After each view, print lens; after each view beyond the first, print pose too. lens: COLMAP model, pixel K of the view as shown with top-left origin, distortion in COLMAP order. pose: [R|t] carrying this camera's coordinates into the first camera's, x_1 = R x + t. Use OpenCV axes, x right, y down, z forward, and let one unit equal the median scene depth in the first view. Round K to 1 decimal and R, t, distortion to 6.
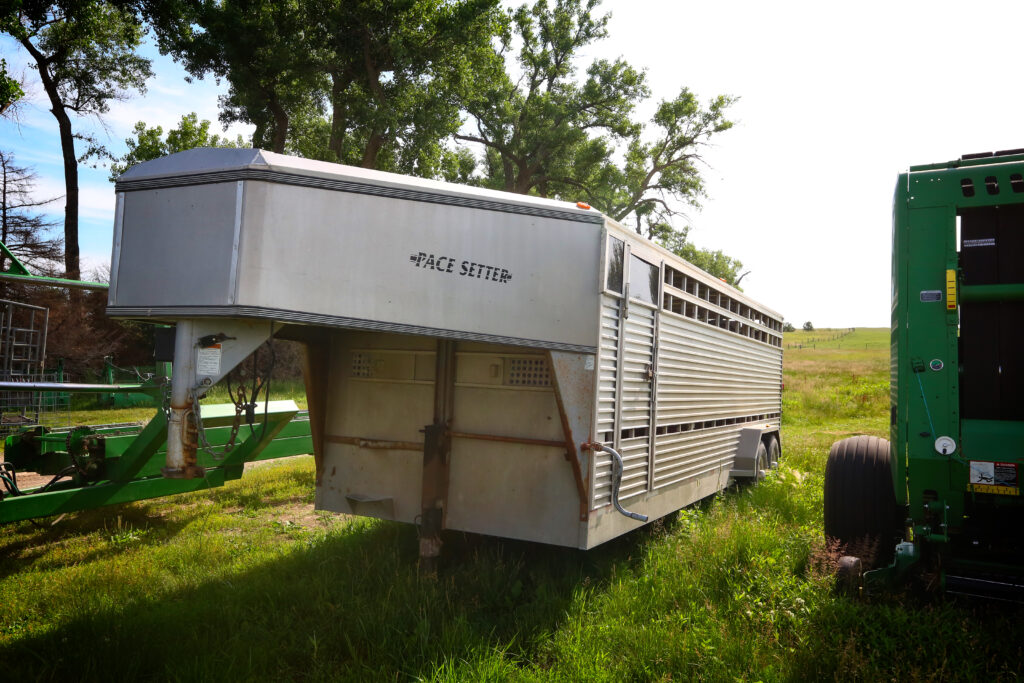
lens RADIAL K [[799.3, 0, 512.0], [0, 799.3, 341.5], [0, 0, 1]] dist [-0.029324, 0.093330]
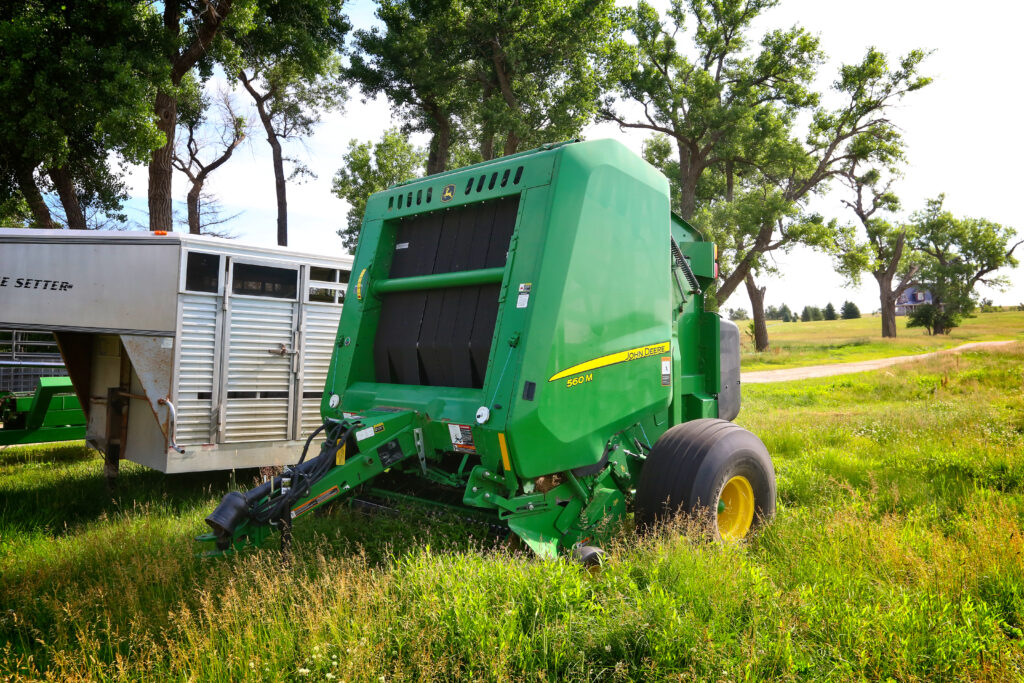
lens RADIAL K [[799.3, 0, 512.0], [0, 799.3, 341.5], [0, 0, 1]] dist [-0.029324, 0.093330]
pose [[0.949220, -0.012231, -0.314375, 0.110156], [0.017785, 0.999732, 0.014804, 0.001383], [0.314110, -0.019643, 0.949183, -0.015455]]
